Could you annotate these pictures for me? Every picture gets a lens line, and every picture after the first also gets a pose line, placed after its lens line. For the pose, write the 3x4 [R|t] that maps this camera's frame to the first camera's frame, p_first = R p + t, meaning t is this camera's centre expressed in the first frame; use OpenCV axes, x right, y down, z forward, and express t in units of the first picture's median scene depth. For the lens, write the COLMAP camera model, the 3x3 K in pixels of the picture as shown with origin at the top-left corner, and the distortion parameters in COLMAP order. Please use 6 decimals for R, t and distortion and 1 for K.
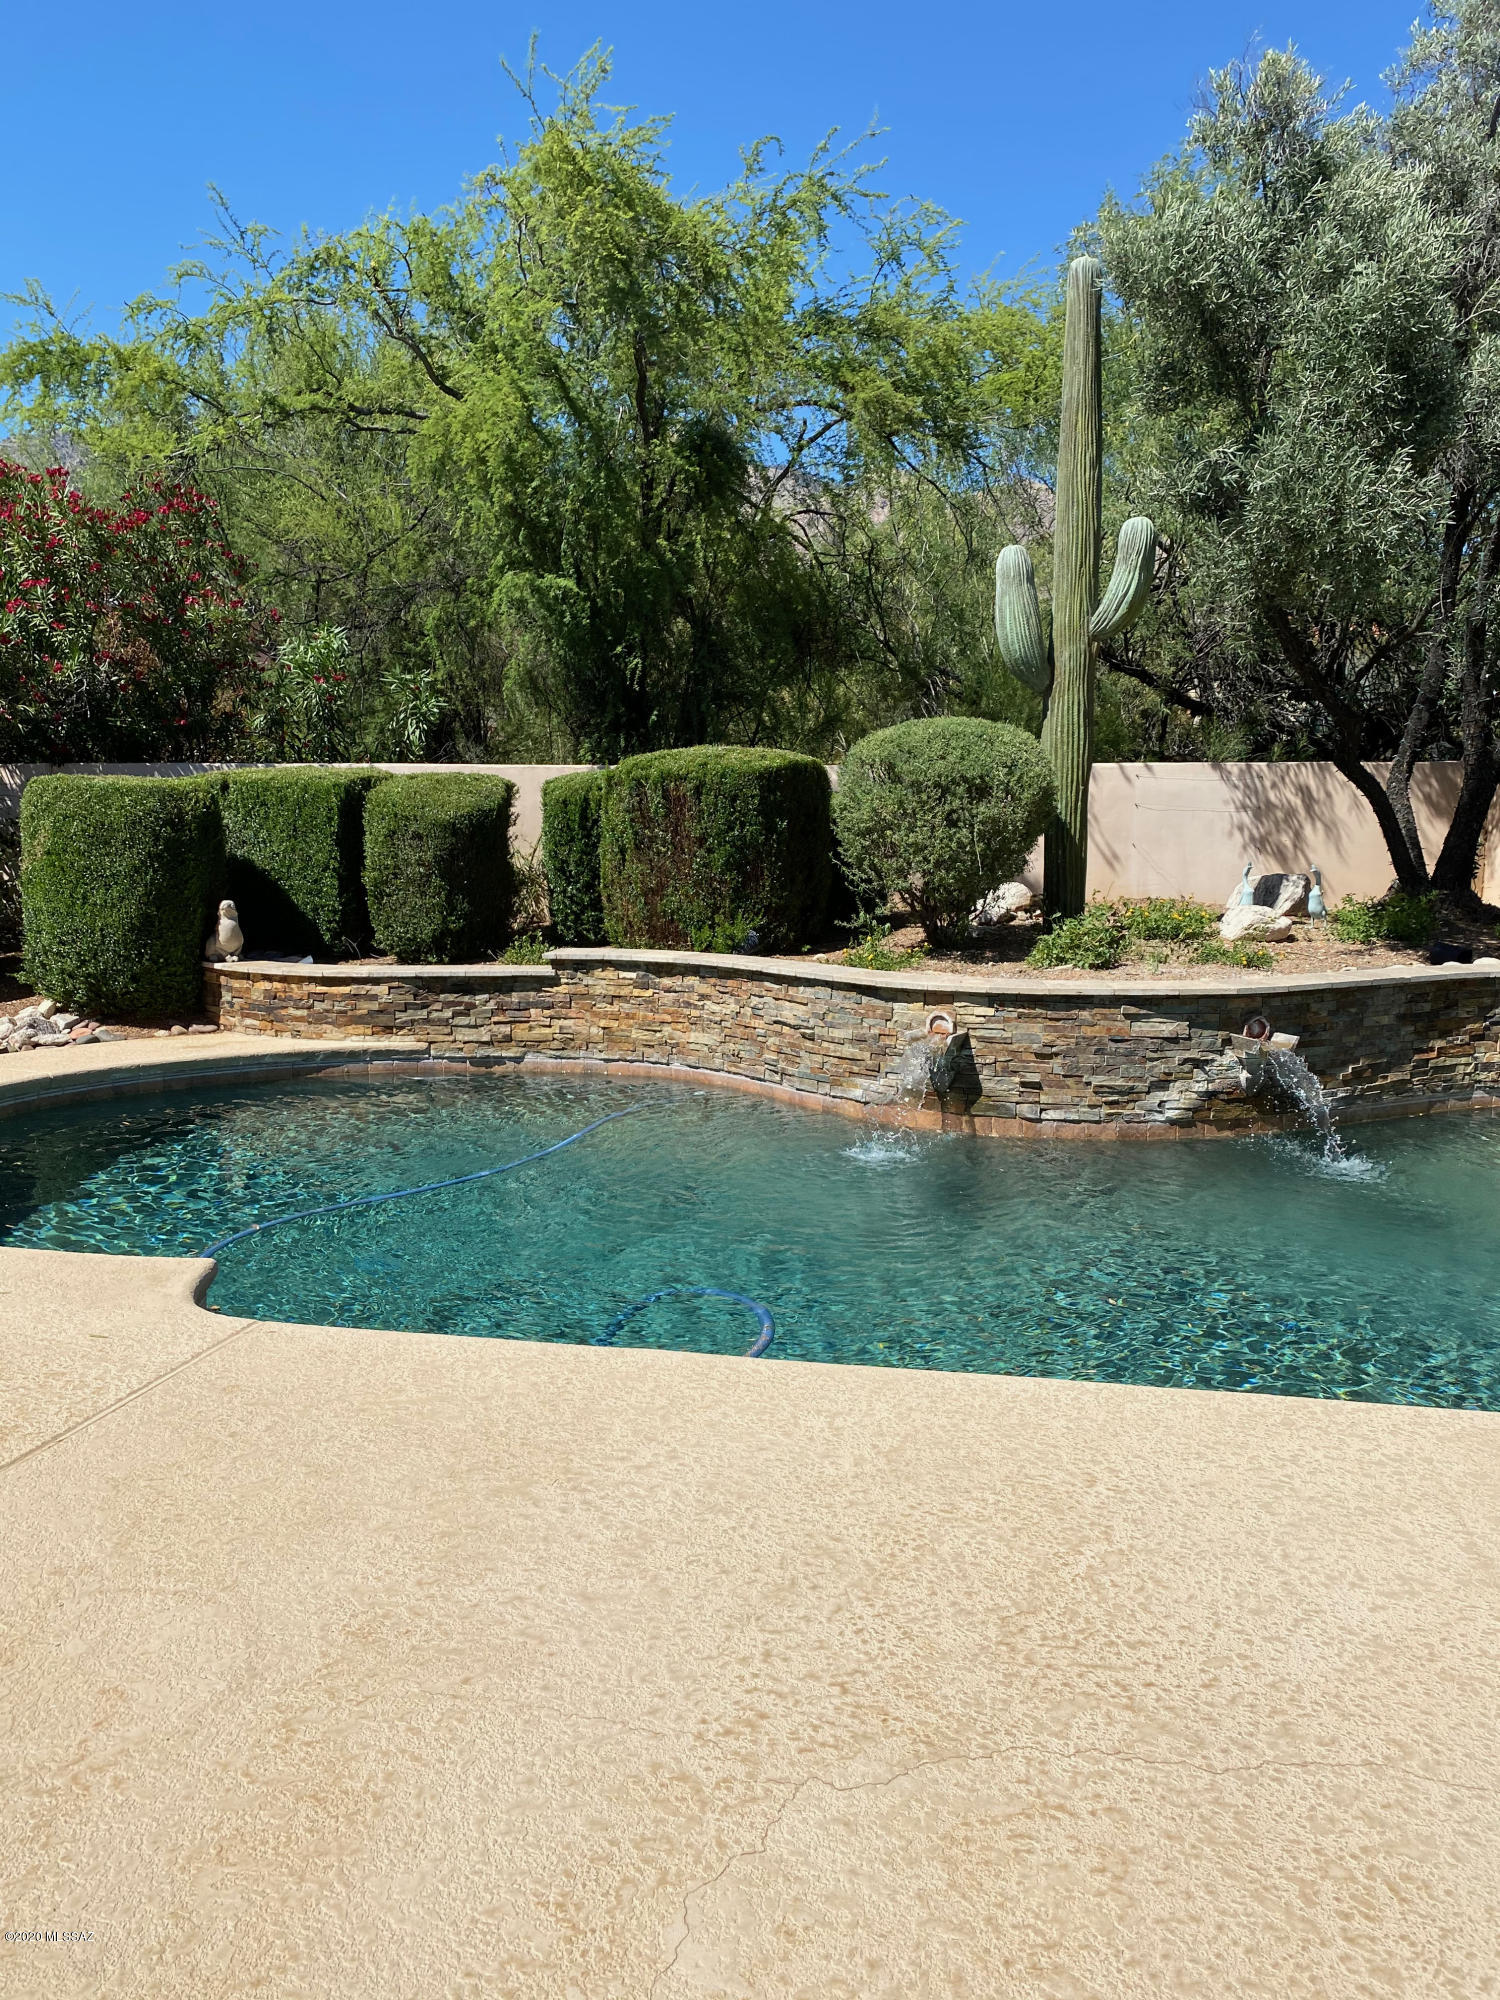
lens RADIAL K [[1534.7, 0, 752.5], [0, 1534.7, 997.2], [0, 0, 1]] dist [0.046537, -0.010893]
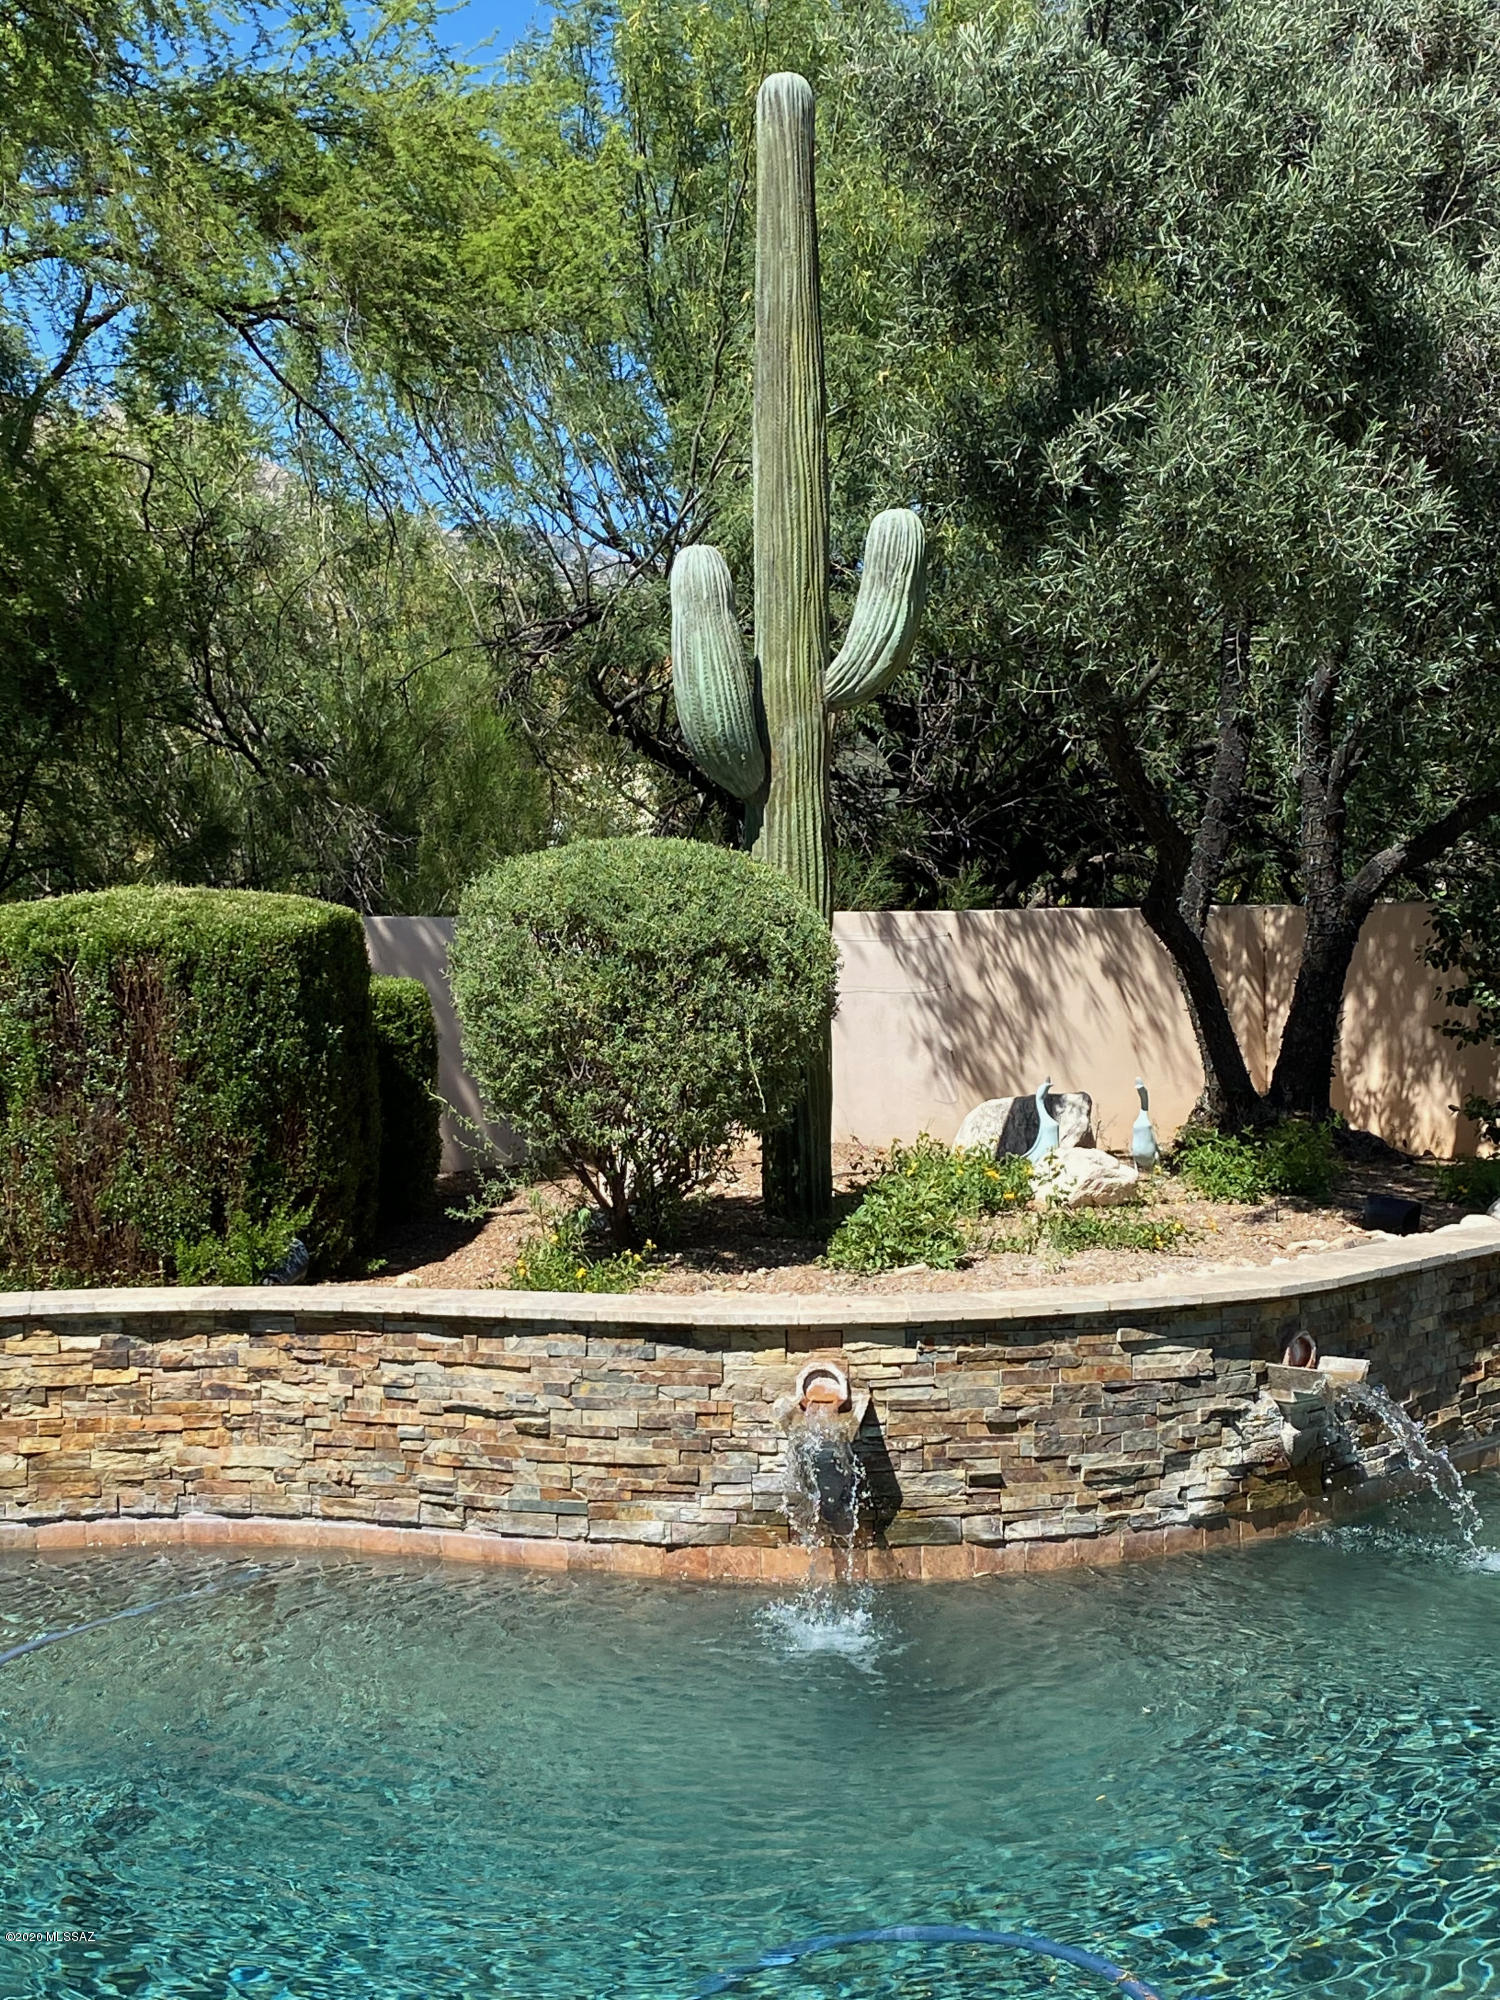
lens RADIAL K [[2810.1, 0, 750.2], [0, 2810.1, 999.2], [0, 0, 1]] dist [0.125677, 0.000000]
pose [[0.898646, -0.020747, 0.438184, -0.329700], [0.071790, 0.992370, -0.100243, -0.019839], [-0.432761, 0.121541, 0.893278, 0.082184]]
